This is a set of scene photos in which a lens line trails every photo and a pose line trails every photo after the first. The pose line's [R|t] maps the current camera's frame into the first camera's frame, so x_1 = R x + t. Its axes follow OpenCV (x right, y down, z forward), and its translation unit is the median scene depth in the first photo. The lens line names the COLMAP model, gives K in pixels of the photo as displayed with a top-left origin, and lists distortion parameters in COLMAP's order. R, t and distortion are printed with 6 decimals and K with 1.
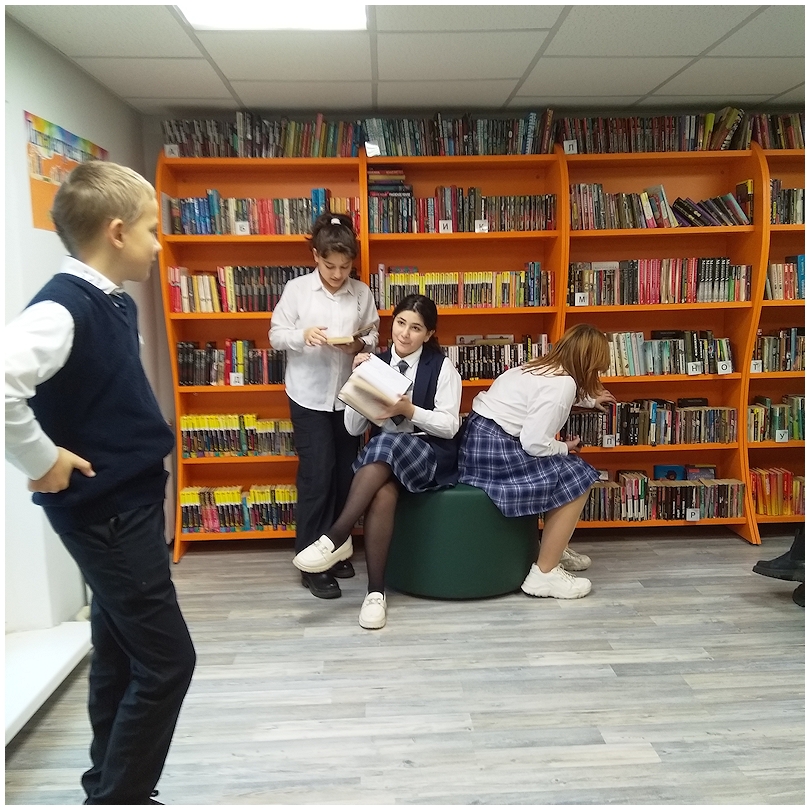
lens RADIAL K [[840.2, 0, 399.4], [0, 840.2, 406.4], [0, 0, 1]] dist [0.042217, 0.000000]
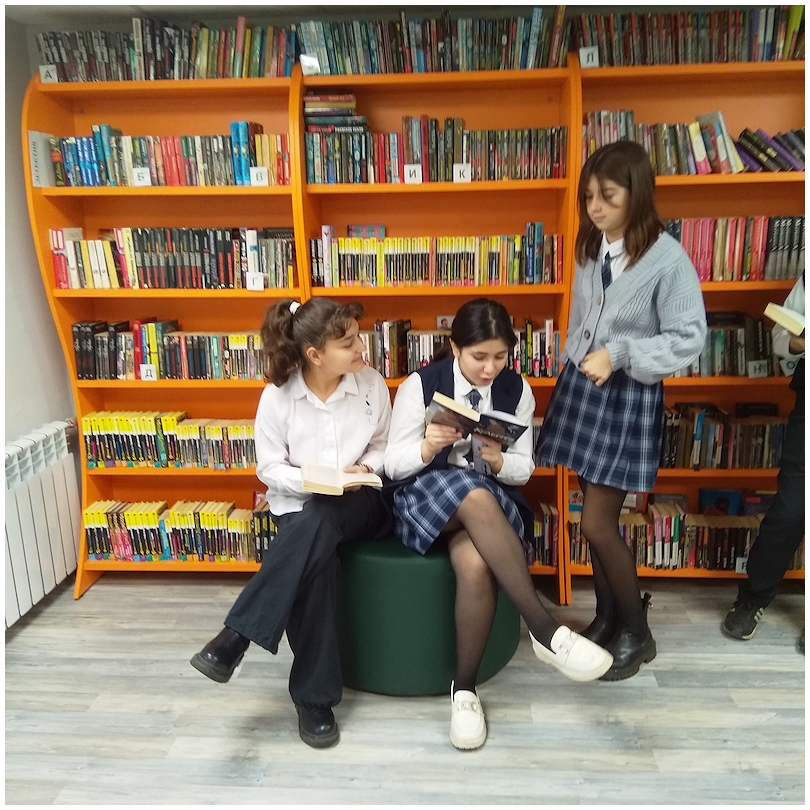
lens RADIAL K [[840.2, 0, 409.5], [0, 840.2, 402.9], [0, 0, 1]] dist [0.042217, 0.000000]
pose [[0.993837, 0.025425, -0.107896, 0.135768], [-0.014662, 0.994939, 0.099403, -0.087259], [0.109877, -0.097208, 0.989180, 0.253200]]
